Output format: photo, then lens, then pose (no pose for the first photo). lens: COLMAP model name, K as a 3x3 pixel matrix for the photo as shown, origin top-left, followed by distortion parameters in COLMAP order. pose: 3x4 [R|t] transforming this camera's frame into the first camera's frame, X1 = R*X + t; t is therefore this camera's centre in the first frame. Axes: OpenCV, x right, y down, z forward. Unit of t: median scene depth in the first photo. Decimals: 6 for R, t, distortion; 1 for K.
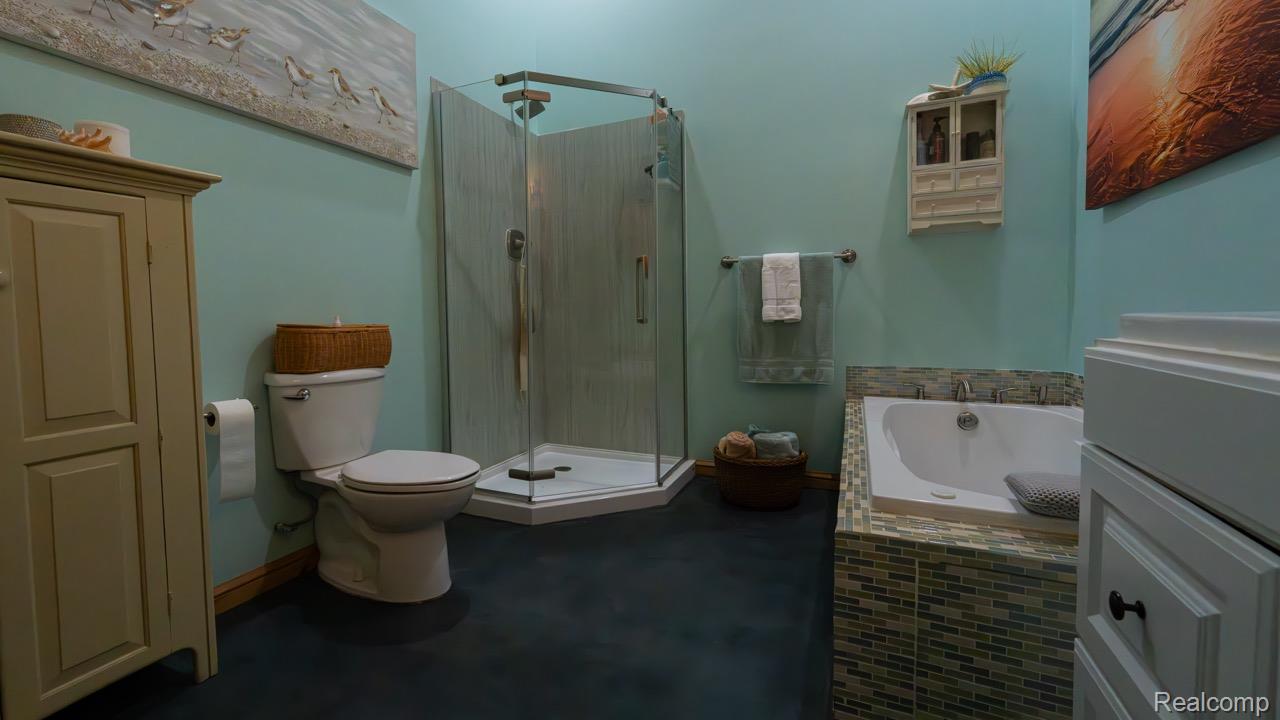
lens RADIAL K [[530.8, 0, 625.4], [0, 530.8, 336.1], [0, 0, 1]] dist [0.000264, -0.000587]
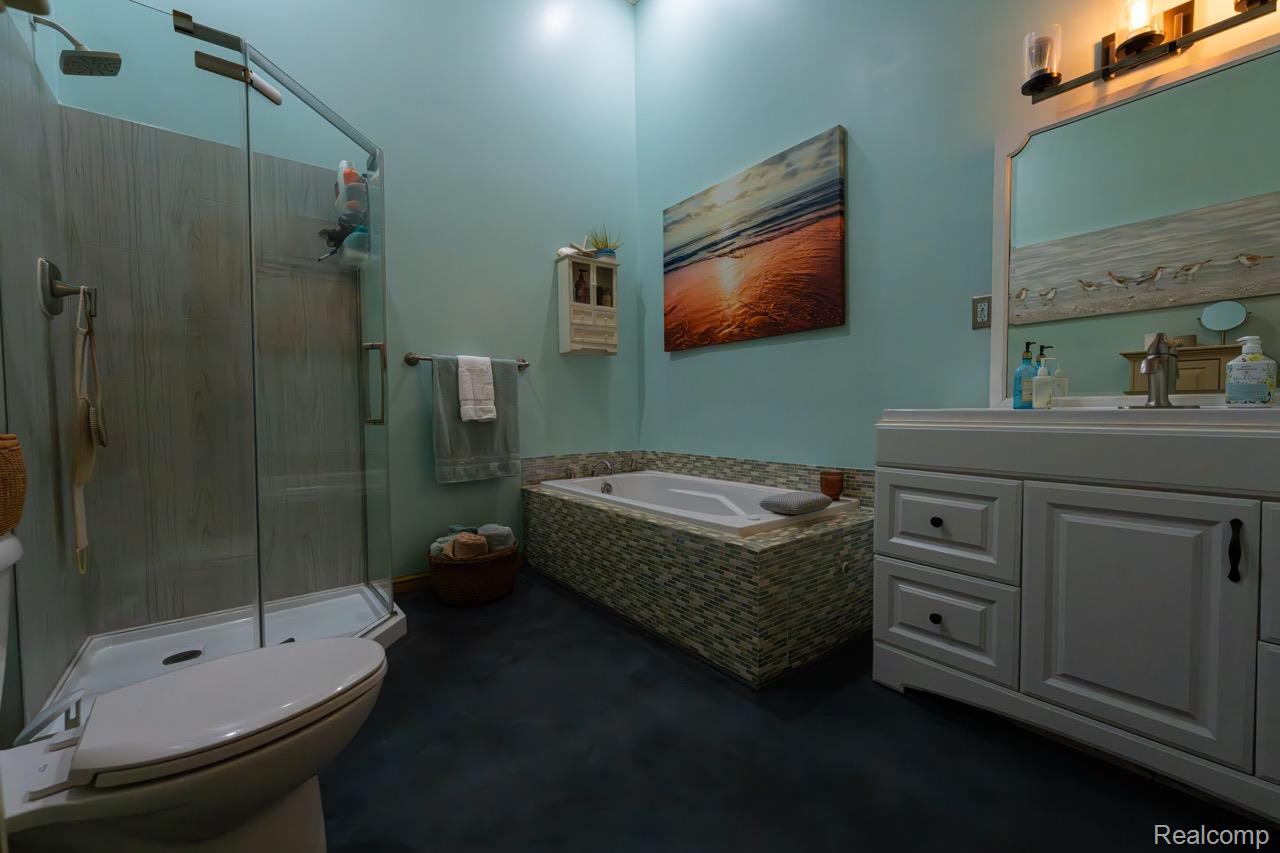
lens RADIAL K [[501.1, 0, 633.0], [0, 501.1, 427.5], [0, 0, 1]] dist [0.000013, -0.000448]
pose [[0.473591, -0.022071, 0.880468, -0.494090], [0.042318, 0.999102, 0.002282, -0.004316], [-0.879728, 0.036179, 0.474099, 0.293080]]
